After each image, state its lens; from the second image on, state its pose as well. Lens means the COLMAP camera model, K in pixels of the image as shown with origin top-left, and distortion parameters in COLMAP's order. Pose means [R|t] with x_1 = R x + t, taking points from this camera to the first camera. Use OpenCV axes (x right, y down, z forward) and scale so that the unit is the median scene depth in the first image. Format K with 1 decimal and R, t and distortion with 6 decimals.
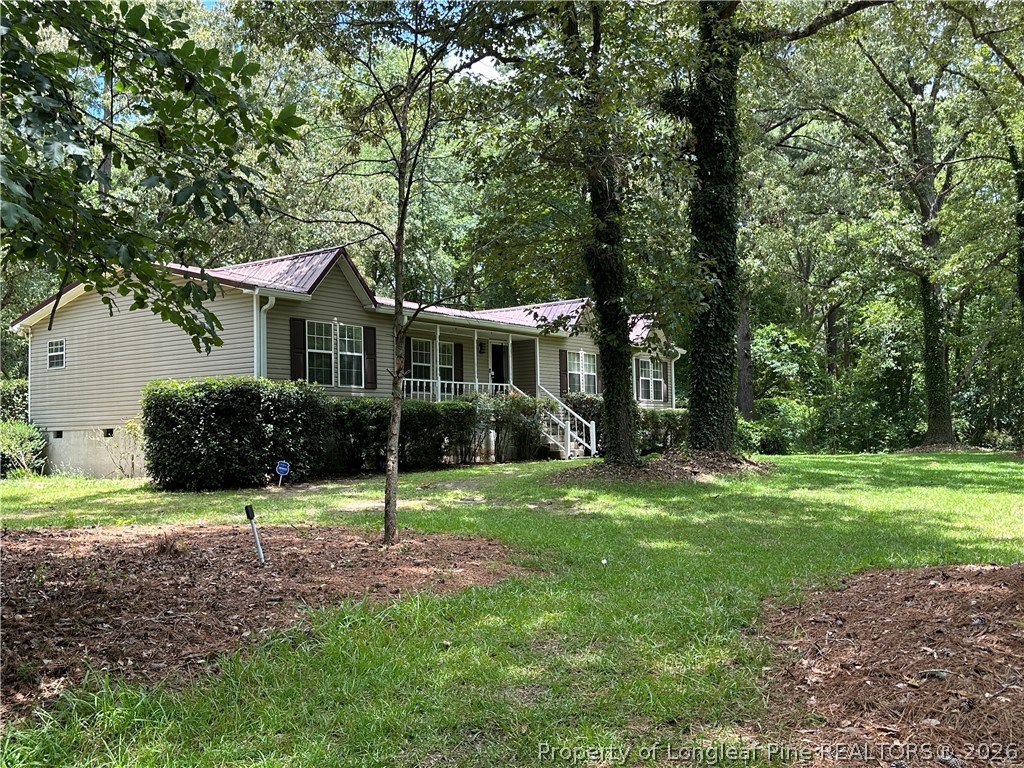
lens RADIAL K [[954.5, 0, 511.1], [0, 954.5, 384.2], [0, 0, 1]] dist [-0.000469, 0.000000]
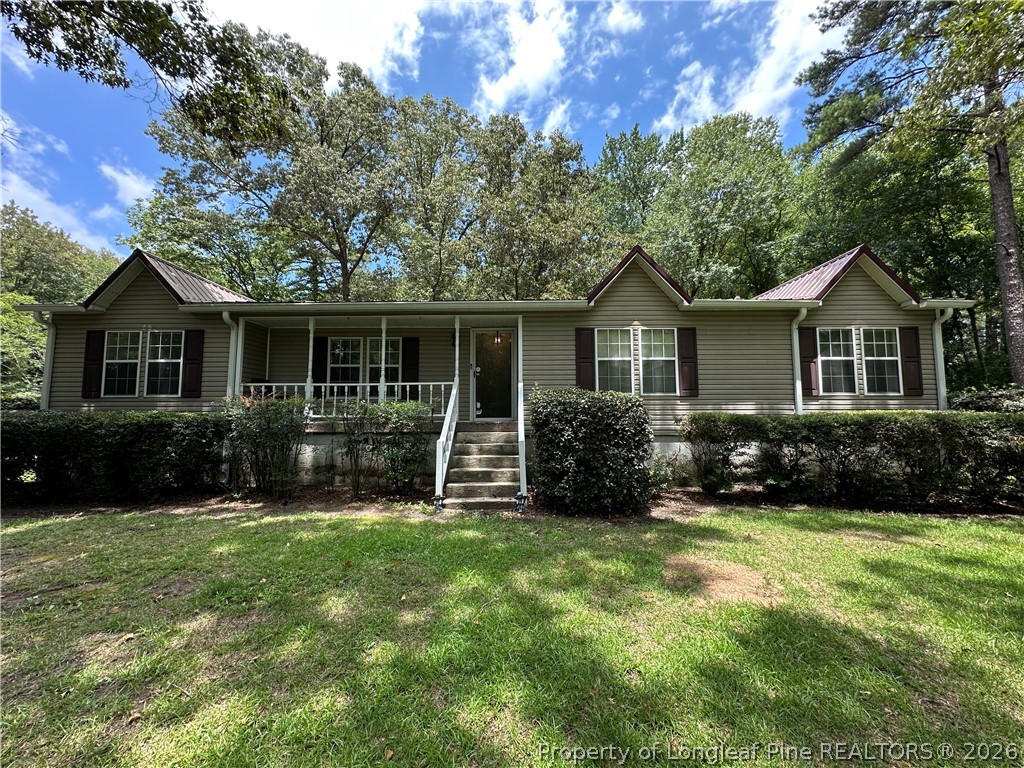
lens RADIAL K [[420.5, 0, 515.9], [0, 420.5, 382.7], [0, 0, 1]] dist [-0.003206, 0.000964]
pose [[0.559759, -0.048509, -0.827234, 0.326106], [0.035107, 0.998777, -0.034813, 0.014251], [0.827911, -0.009555, 0.560778, 0.941347]]
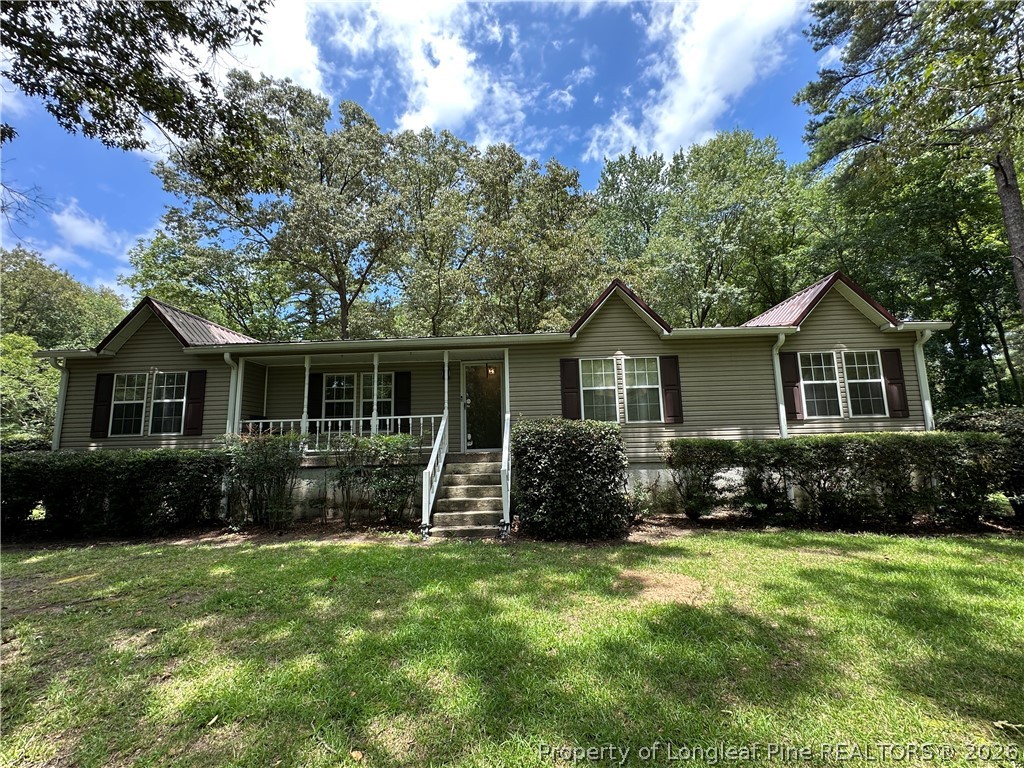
lens RADIAL K [[454.1, 0, 512.9], [0, 454.1, 376.7], [0, 0, 1]] dist [-0.000233, -0.000636]
pose [[0.530817, -0.127771, -0.837799, 0.370436], [0.057792, 0.991726, -0.114630, 0.015742], [0.845514, 0.012430, 0.533809, 0.937166]]
